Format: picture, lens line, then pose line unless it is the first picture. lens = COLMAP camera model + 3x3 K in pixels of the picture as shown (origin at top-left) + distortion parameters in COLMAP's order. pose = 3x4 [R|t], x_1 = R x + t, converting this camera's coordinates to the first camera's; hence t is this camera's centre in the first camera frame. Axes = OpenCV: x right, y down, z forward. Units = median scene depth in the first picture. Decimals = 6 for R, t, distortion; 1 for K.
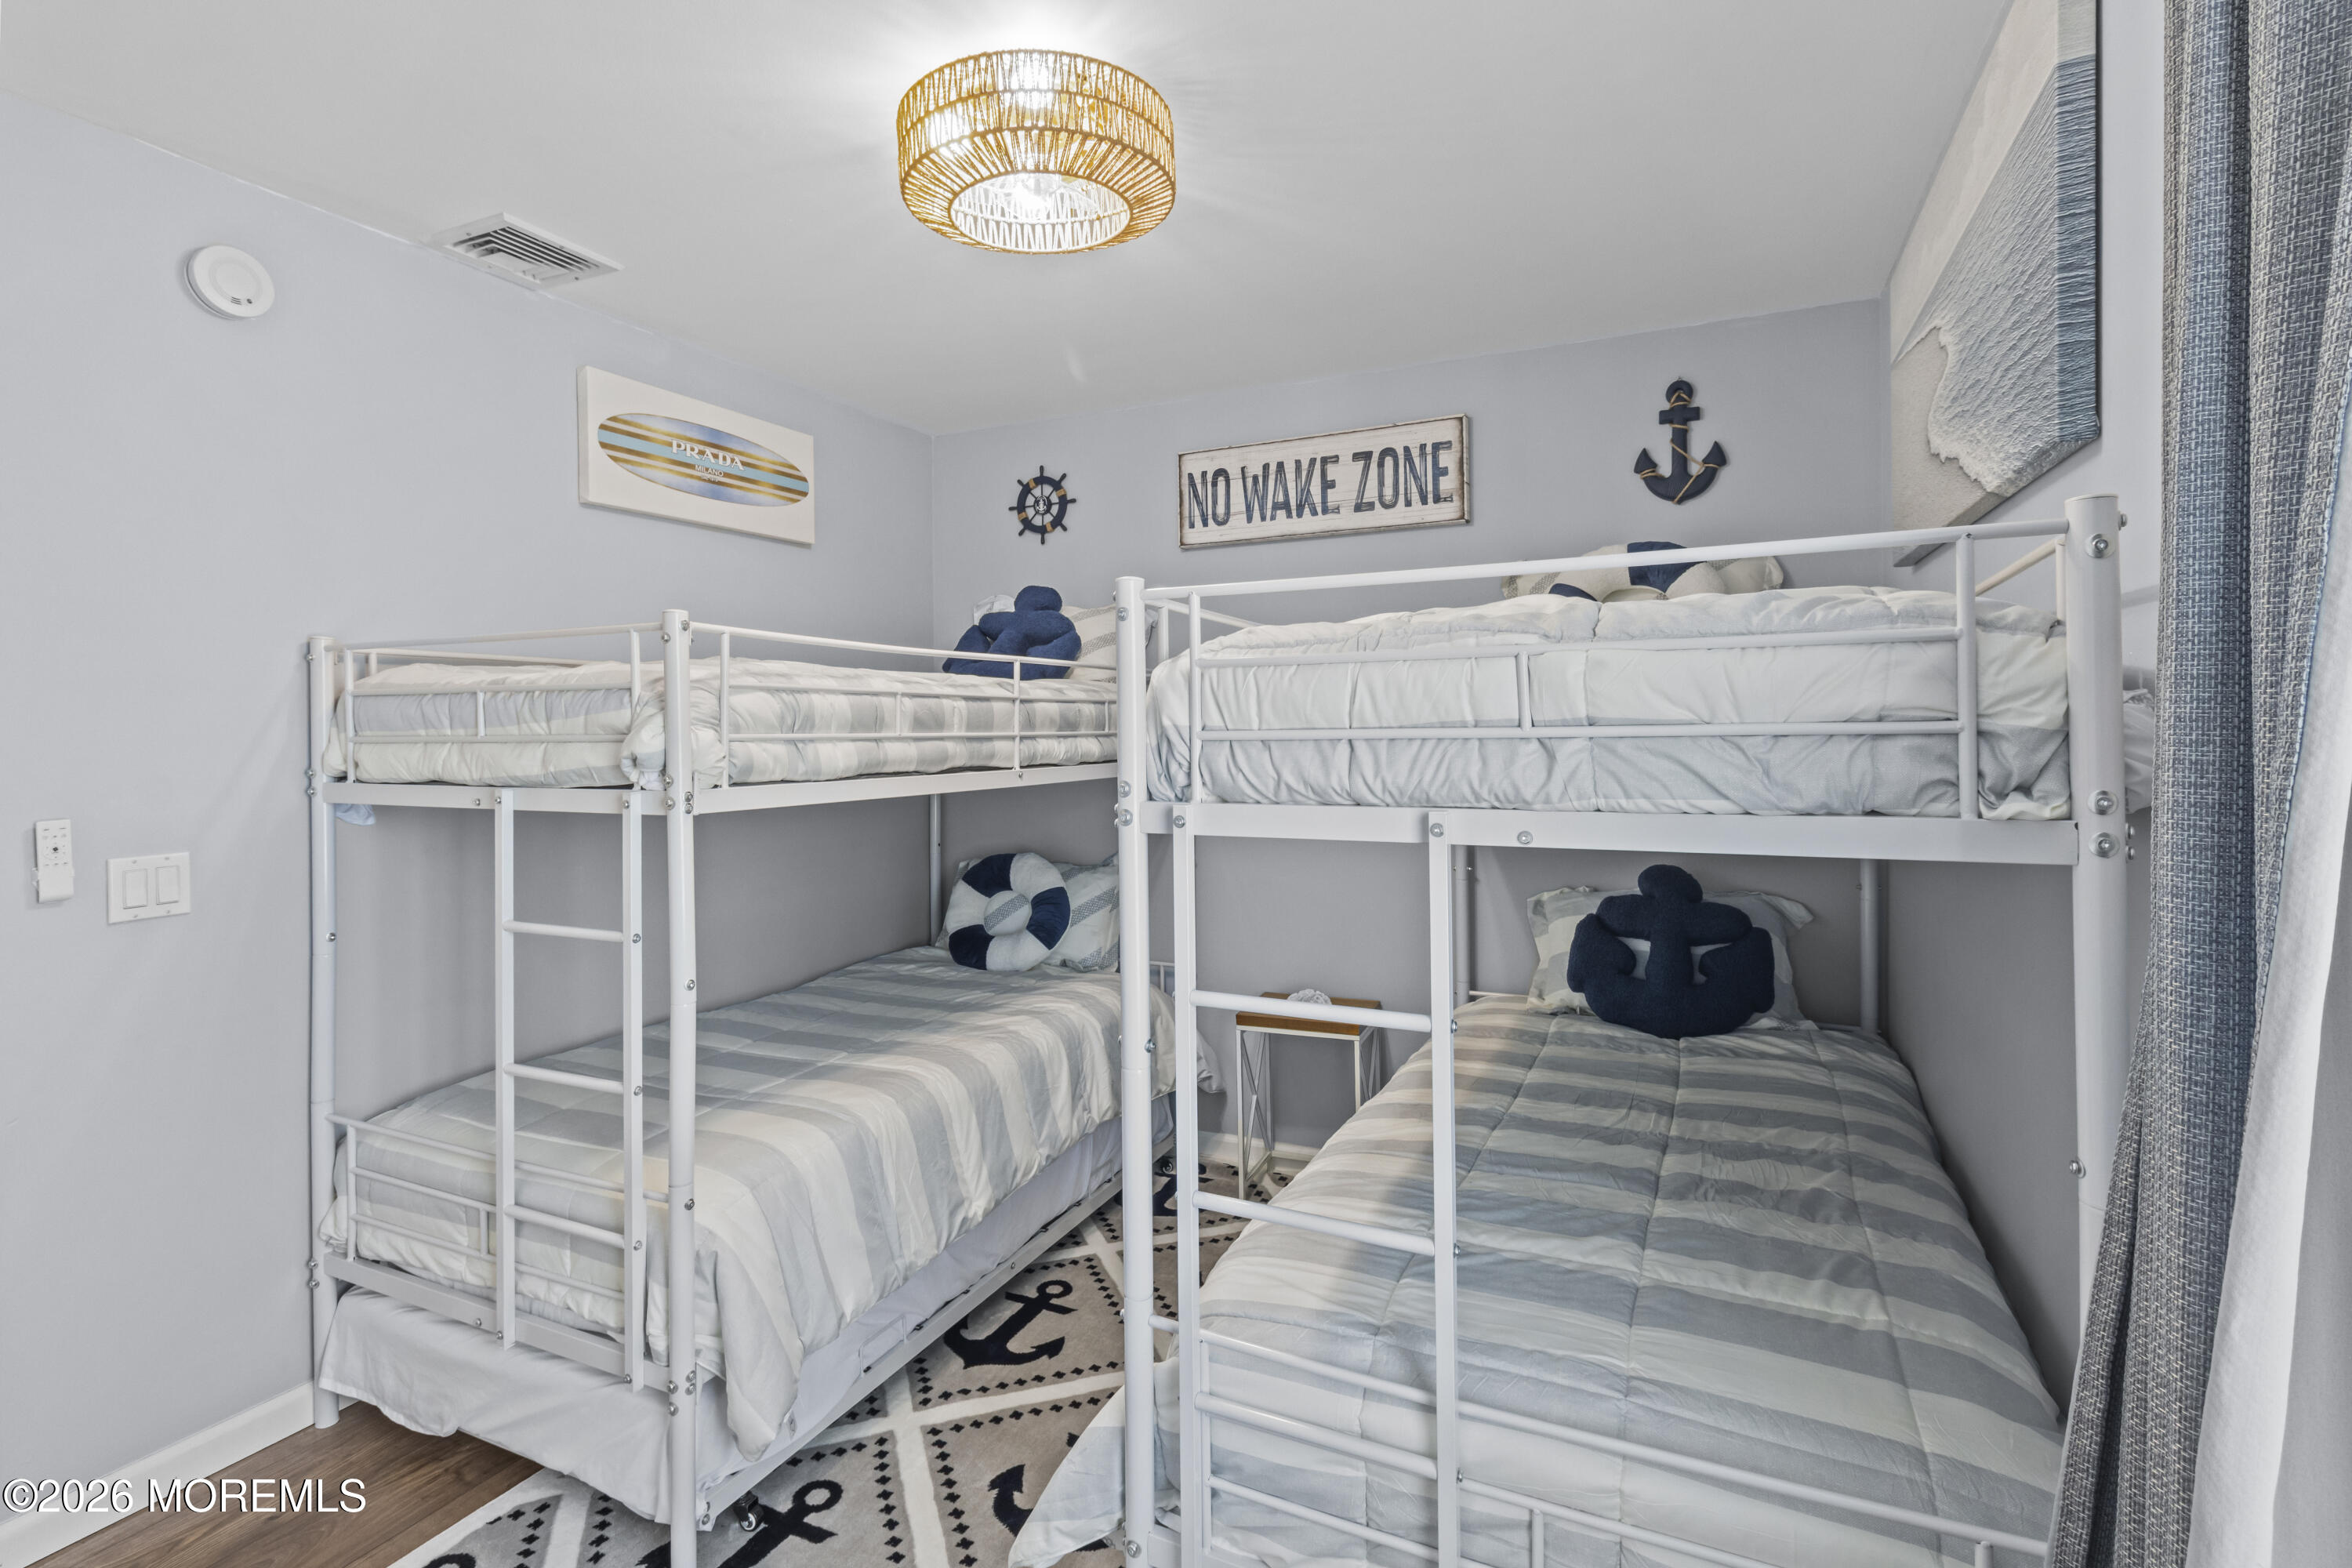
lens RADIAL K [[1097.5, 0, 1197.2], [0, 1097.5, 727.9], [0, 0, 1]] dist [0.002677, -0.000475]
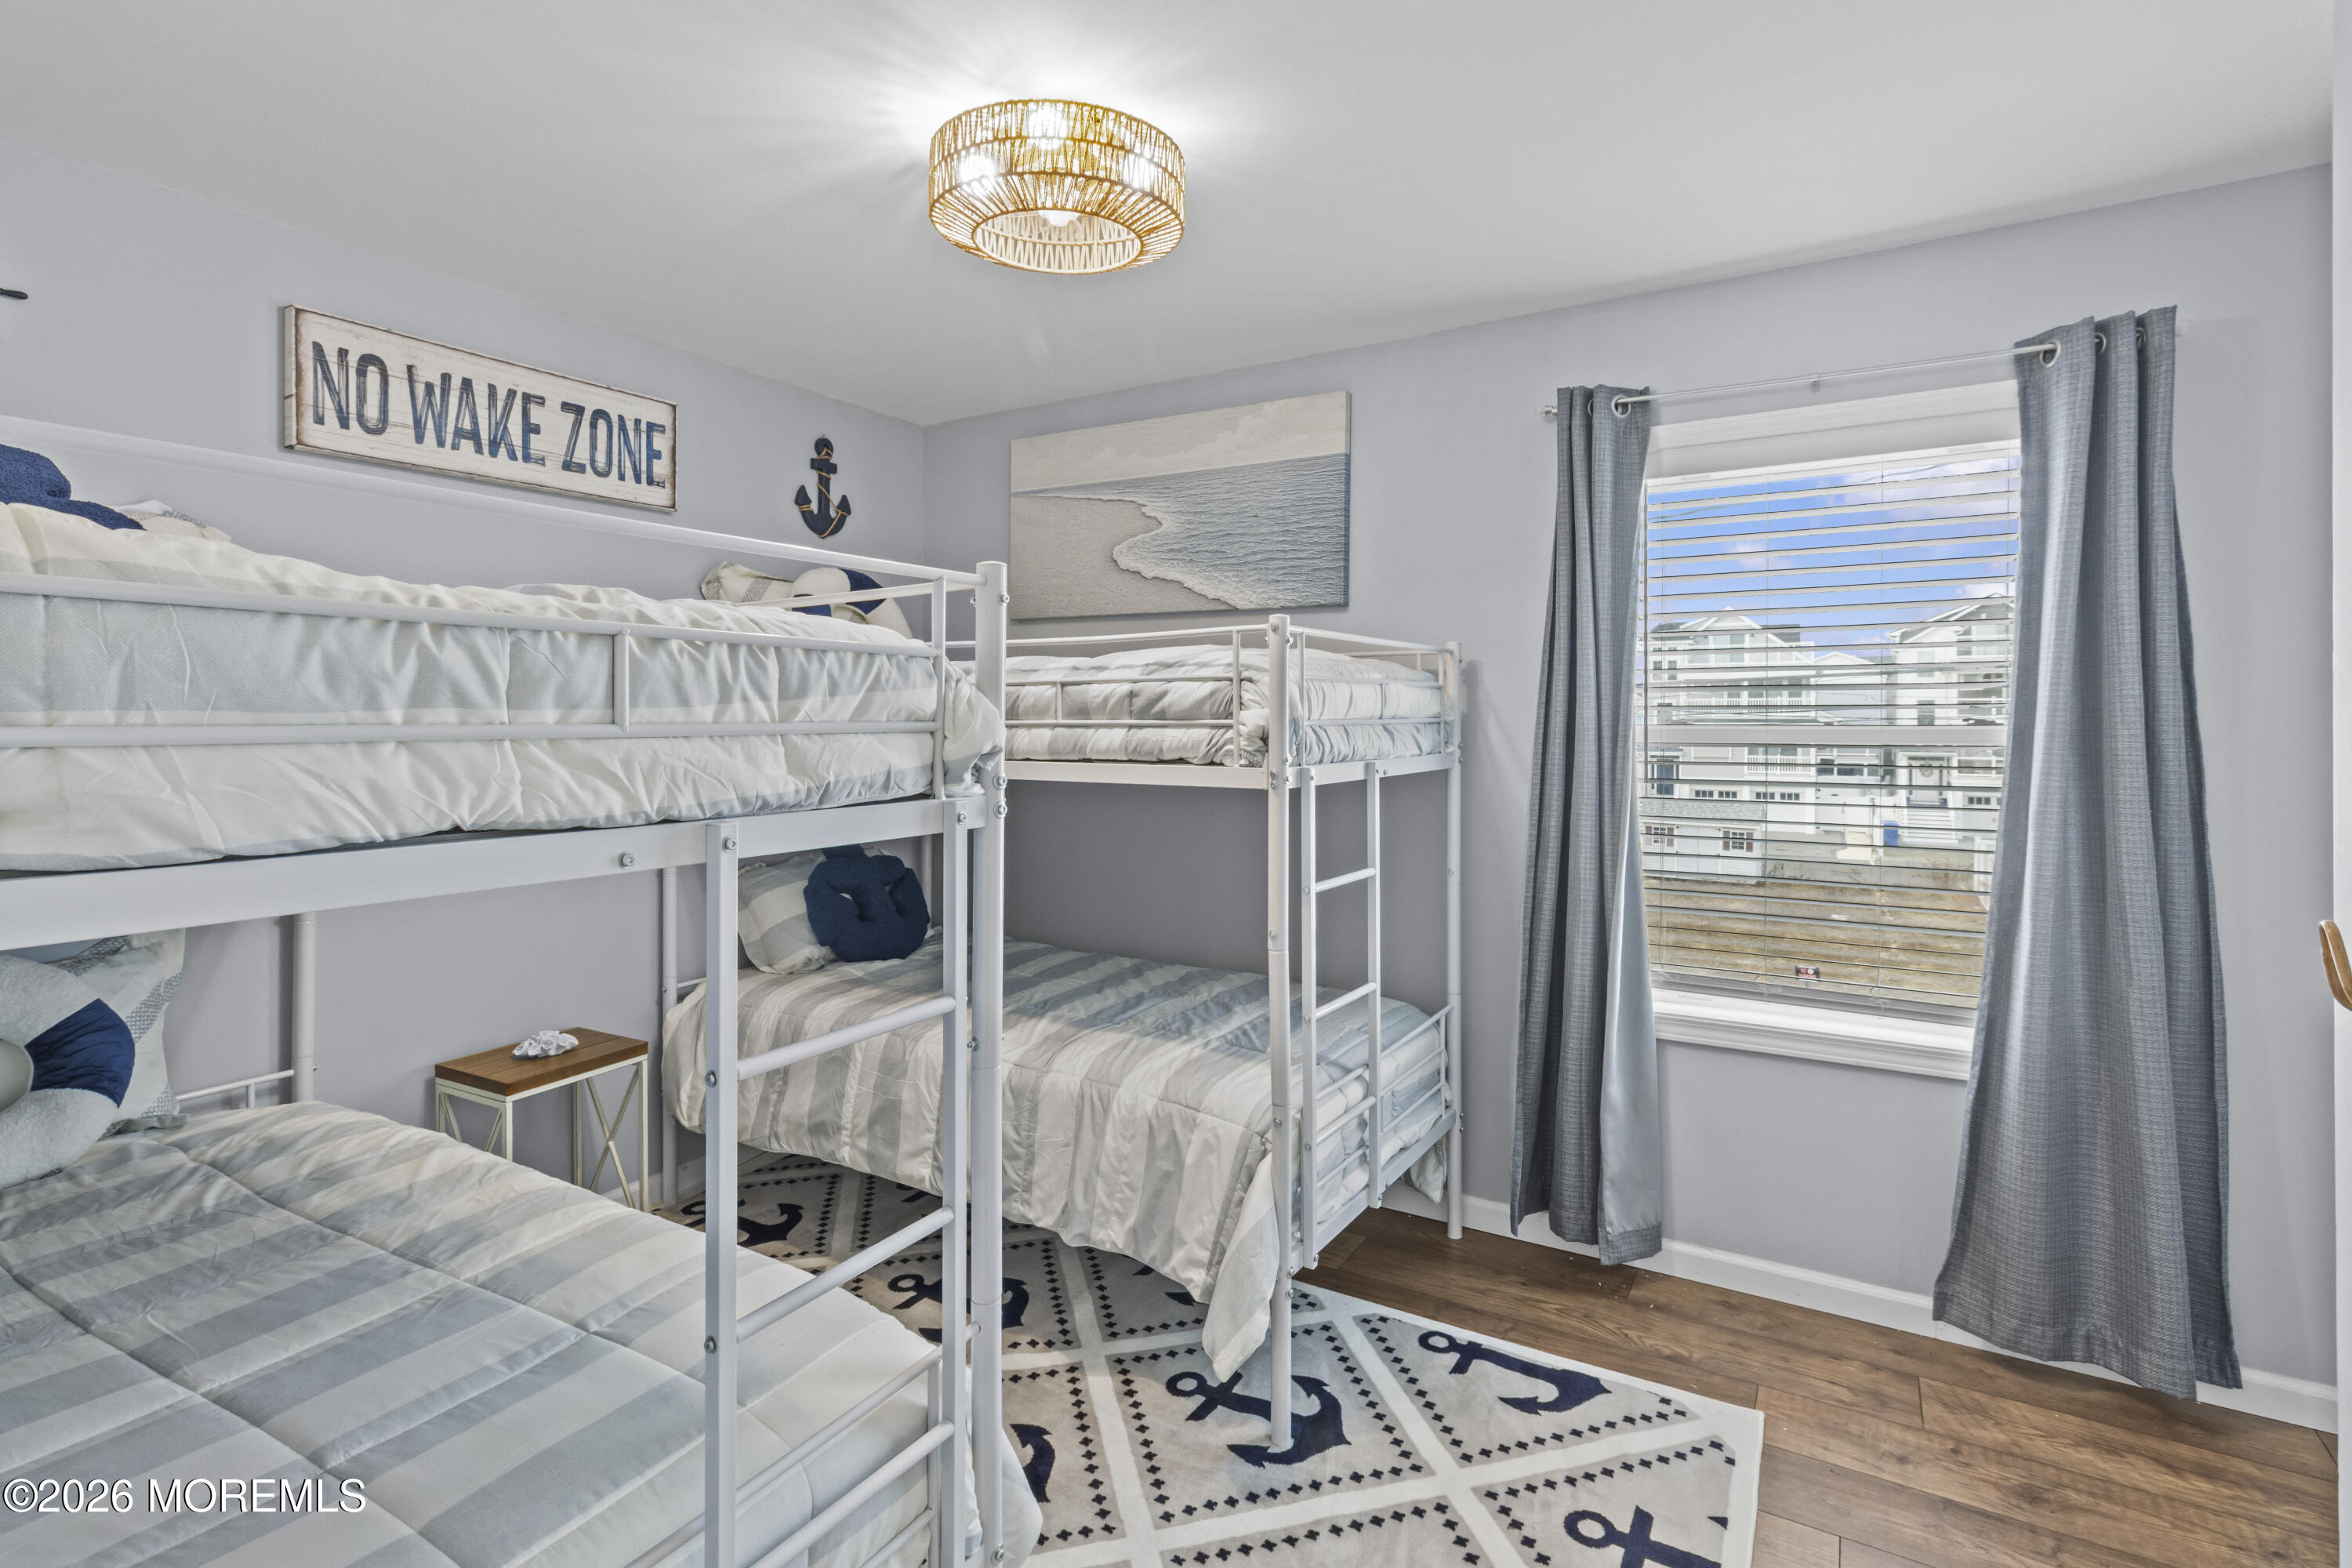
lens RADIAL K [[1097.5, 0, 1204.5], [0, 1097.5, 715.6], [0, 0, 1]] dist [0.002677, -0.000475]
pose [[0.098812, 0.008919, 0.995066, -0.667505], [-0.001042, 0.999960, -0.008860, 0.004218], [-0.995106, -0.000162, 0.098817, 0.411500]]
